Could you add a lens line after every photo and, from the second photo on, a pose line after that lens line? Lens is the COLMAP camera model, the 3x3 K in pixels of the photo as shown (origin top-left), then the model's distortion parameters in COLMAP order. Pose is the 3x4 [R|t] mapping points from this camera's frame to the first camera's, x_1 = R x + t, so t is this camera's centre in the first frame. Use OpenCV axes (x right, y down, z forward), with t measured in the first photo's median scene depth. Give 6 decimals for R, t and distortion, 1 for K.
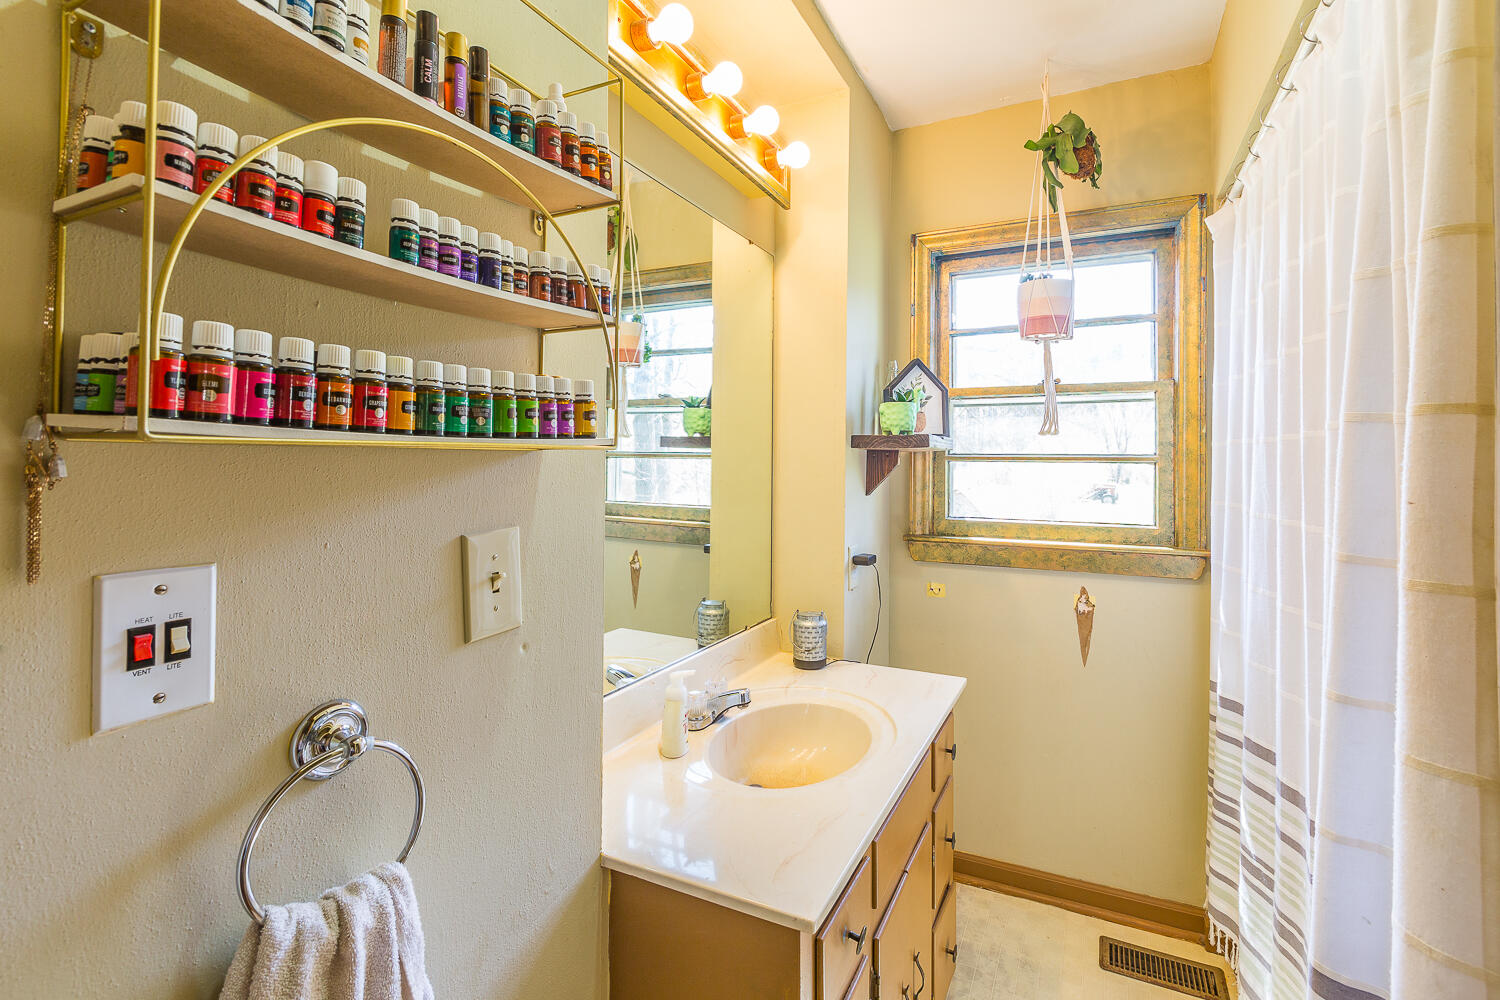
lens RADIAL K [[660.8, 0, 704.2], [0, 660.8, 496.7], [0, 0, 1]] dist [-0.003074, 0.001395]
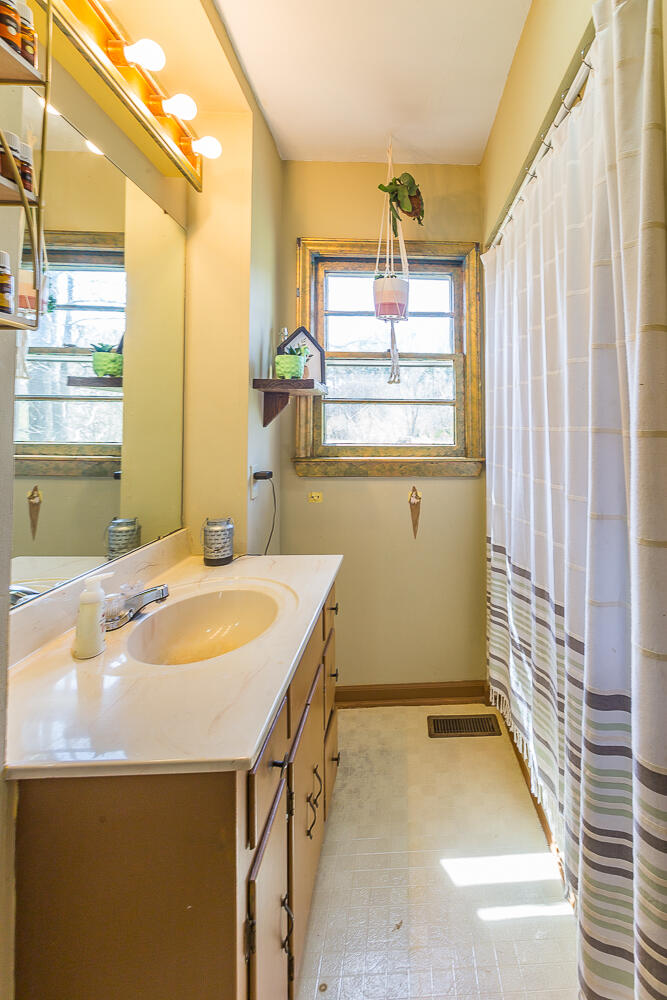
lens RADIAL K [[440.6, 0, 333.5], [0, 440.6, 500.0], [0, 0, 1]] dist [-0.003074, 0.001395]
pose [[0.857538, 0.014368, 0.514220, -0.086218], [-0.007706, 0.999857, -0.015086, 0.171266], [-0.514363, 0.008974, 0.857526, 0.224372]]
